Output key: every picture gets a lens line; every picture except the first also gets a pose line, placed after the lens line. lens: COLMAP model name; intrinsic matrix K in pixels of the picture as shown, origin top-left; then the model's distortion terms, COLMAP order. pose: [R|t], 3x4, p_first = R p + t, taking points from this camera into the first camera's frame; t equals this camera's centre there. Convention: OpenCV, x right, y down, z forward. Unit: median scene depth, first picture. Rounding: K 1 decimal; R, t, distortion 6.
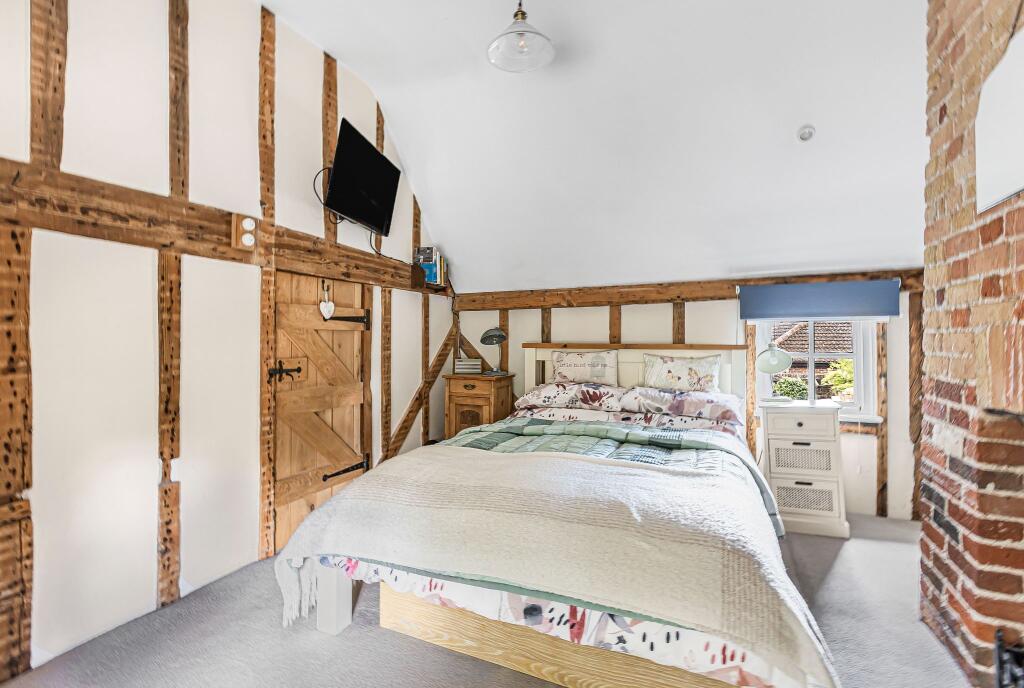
lens RADIAL K [[459.7, 0, 512.0], [0, 459.7, 333.2], [0, 0, 1]] dist [0.001907, 0.000589]
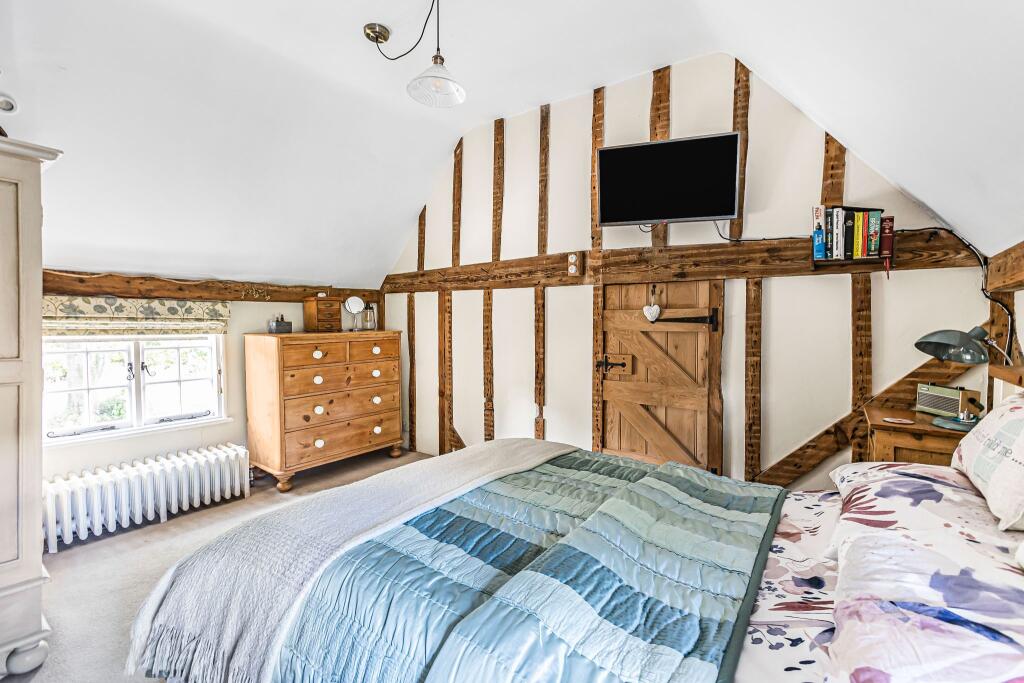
lens RADIAL K [[460.8, 0, 513.7], [0, 460.8, 337.1], [0, 0, 1]] dist [-0.003596, 0.009133]
pose [[-0.197920, 0.019955, -0.980015, 0.752513], [0.000974, 0.999796, 0.020161, -0.016482], [0.980218, 0.003035, -0.197899, 0.937594]]
